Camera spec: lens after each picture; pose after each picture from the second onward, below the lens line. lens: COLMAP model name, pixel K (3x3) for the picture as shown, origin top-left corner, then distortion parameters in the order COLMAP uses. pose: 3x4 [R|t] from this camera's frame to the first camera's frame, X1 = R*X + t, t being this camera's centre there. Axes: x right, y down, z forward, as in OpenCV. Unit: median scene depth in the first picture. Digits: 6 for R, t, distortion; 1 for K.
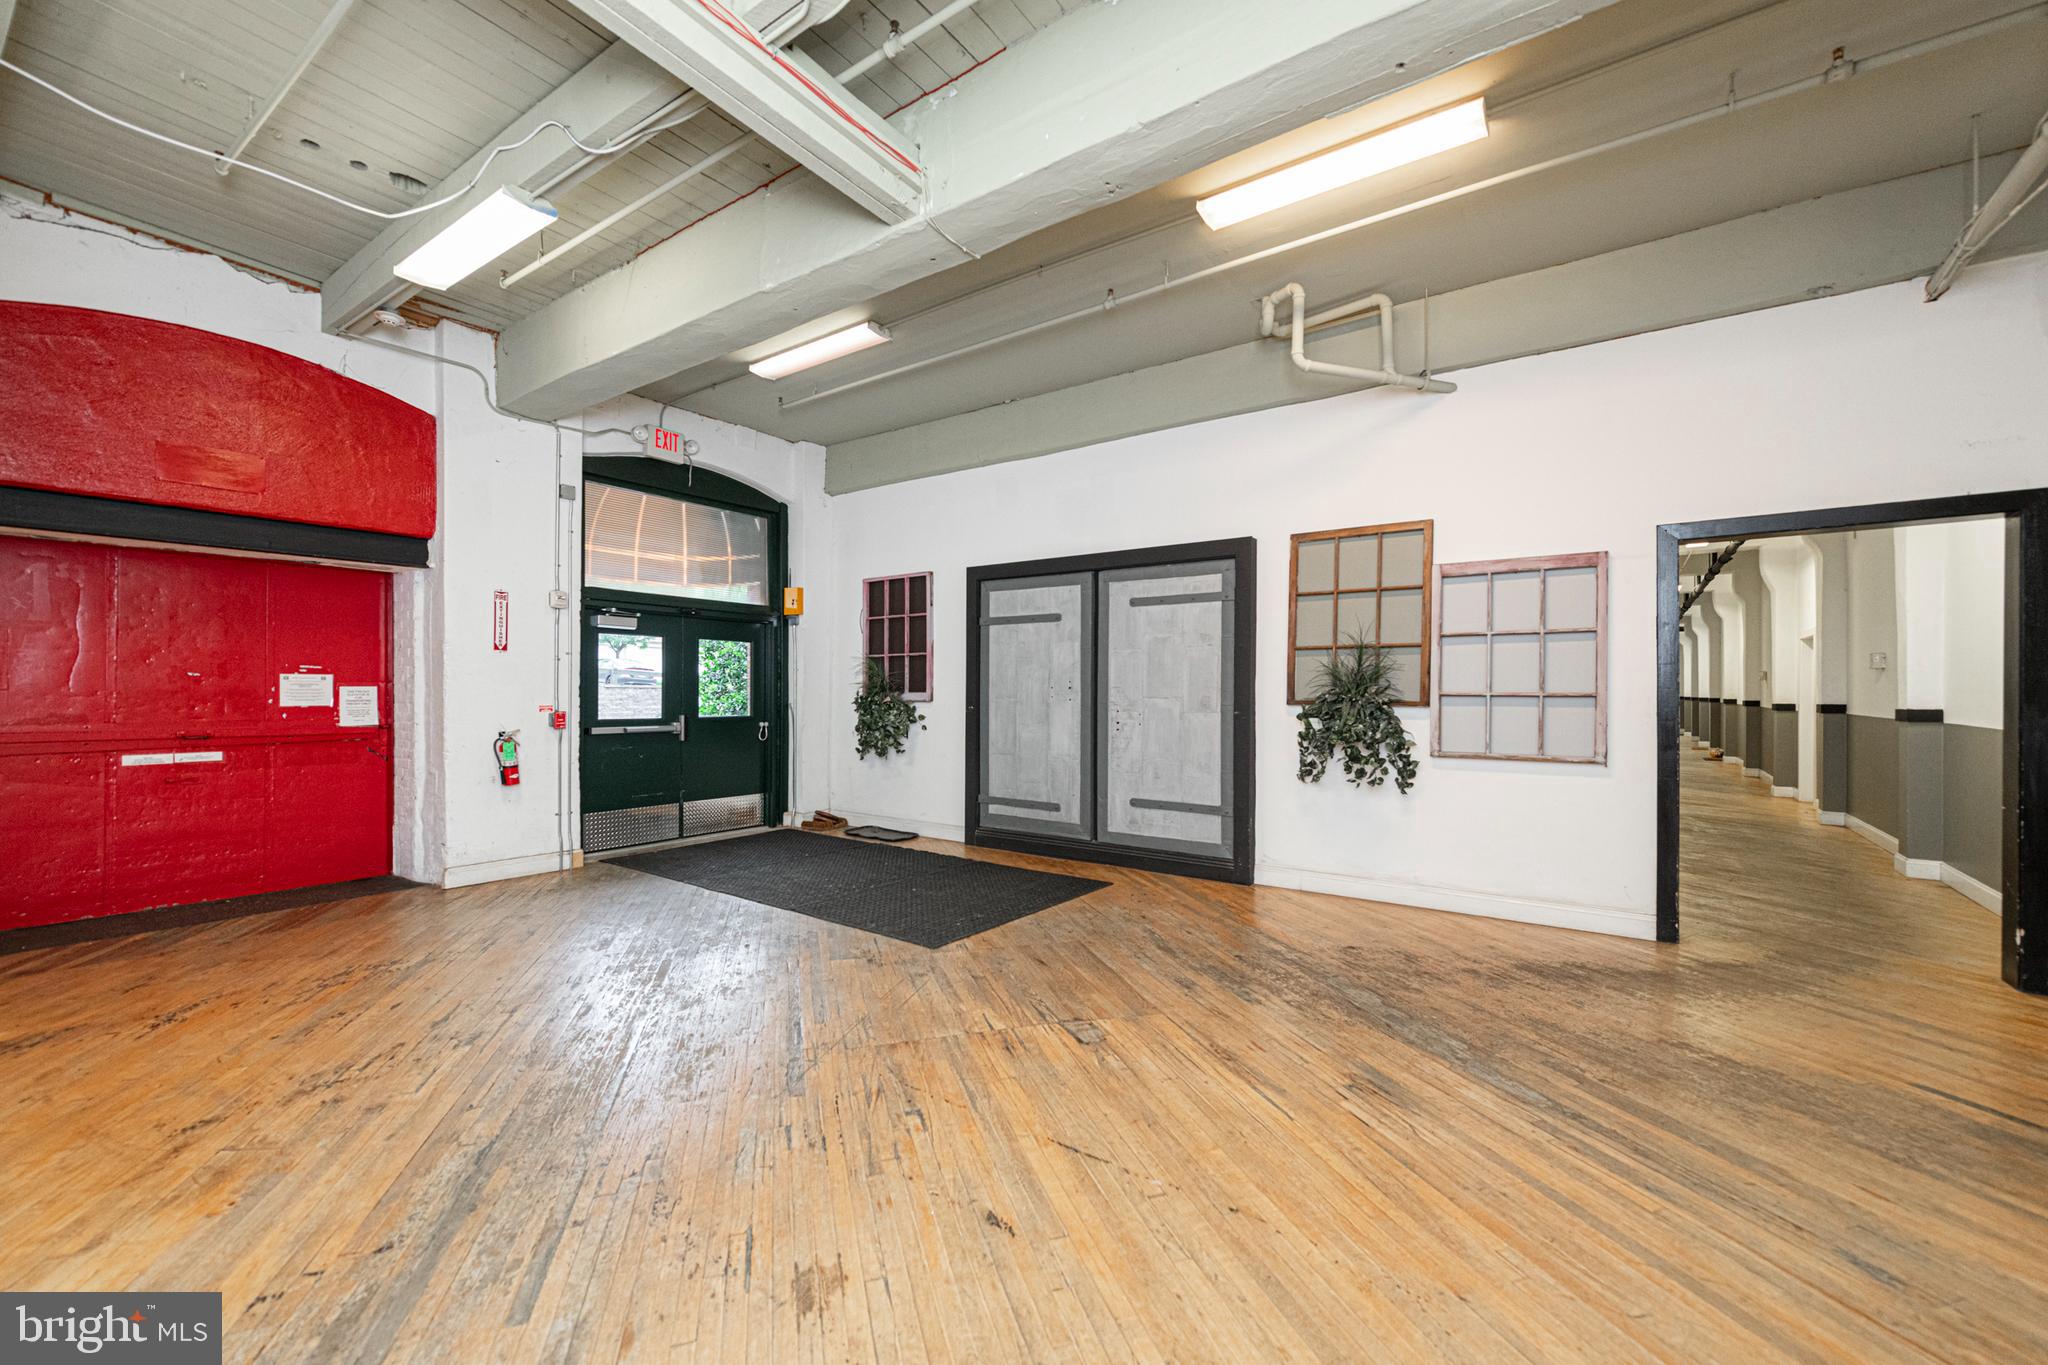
lens RADIAL K [[836.7, 0, 1025.3], [0, 836.7, 694.0], [0, 0, 1]] dist [0.012056, -0.003958]
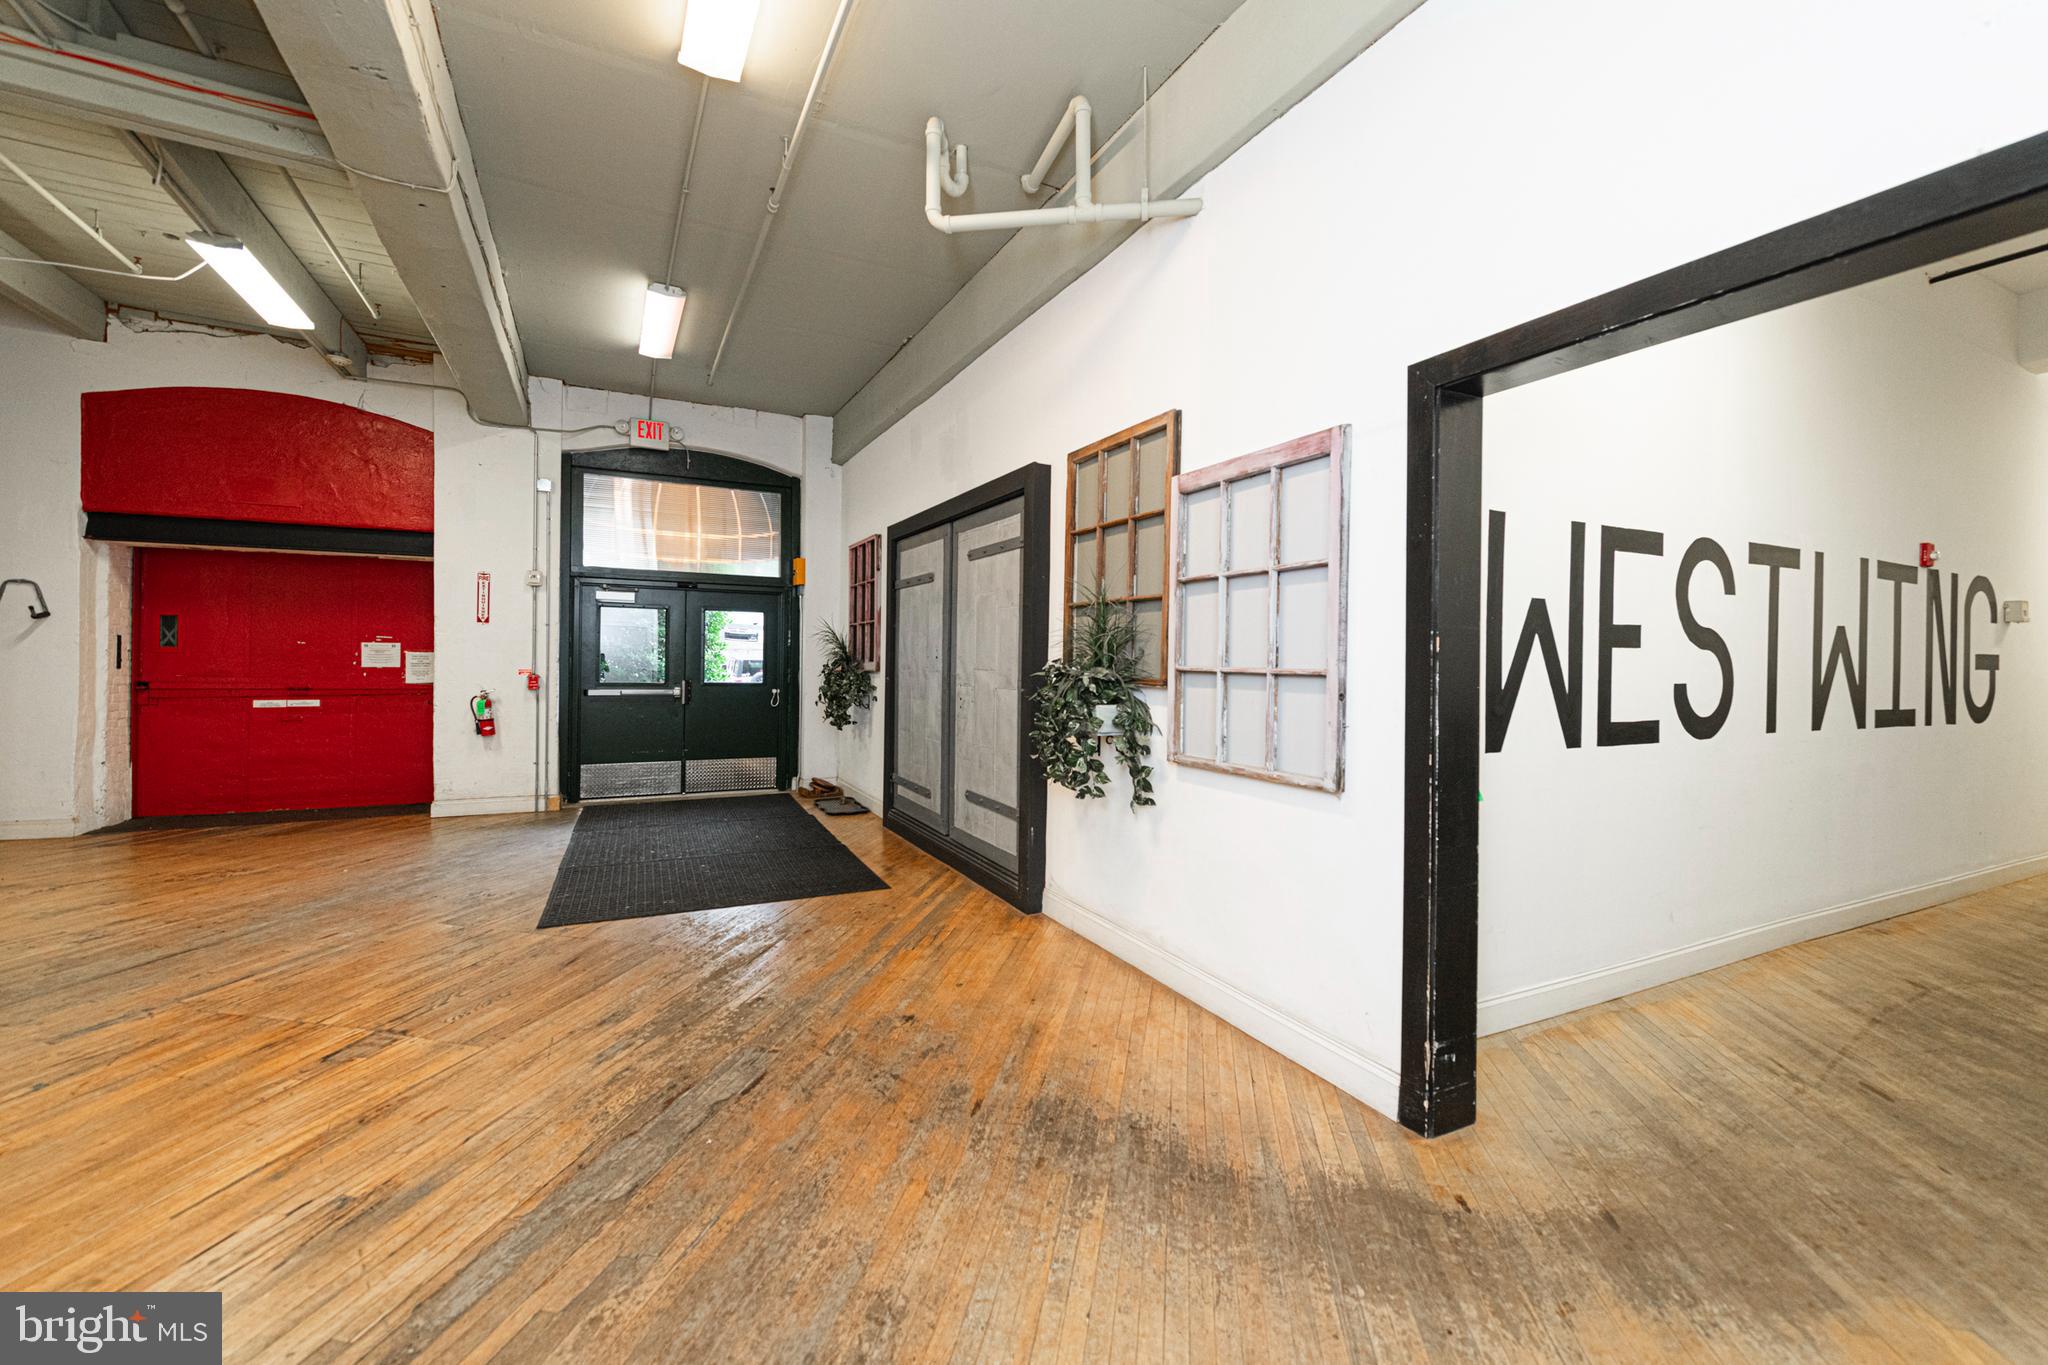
lens RADIAL K [[836.7, 0, 1030.3], [0, 836.7, 663.4], [0, 0, 1]] dist [0.012056, -0.003958]
pose [[0.880727, 0.010263, -0.473514, 0.658387], [-0.011130, 0.999938, 0.000970, -0.003884], [0.473494, 0.004416, 0.880786, 0.331651]]
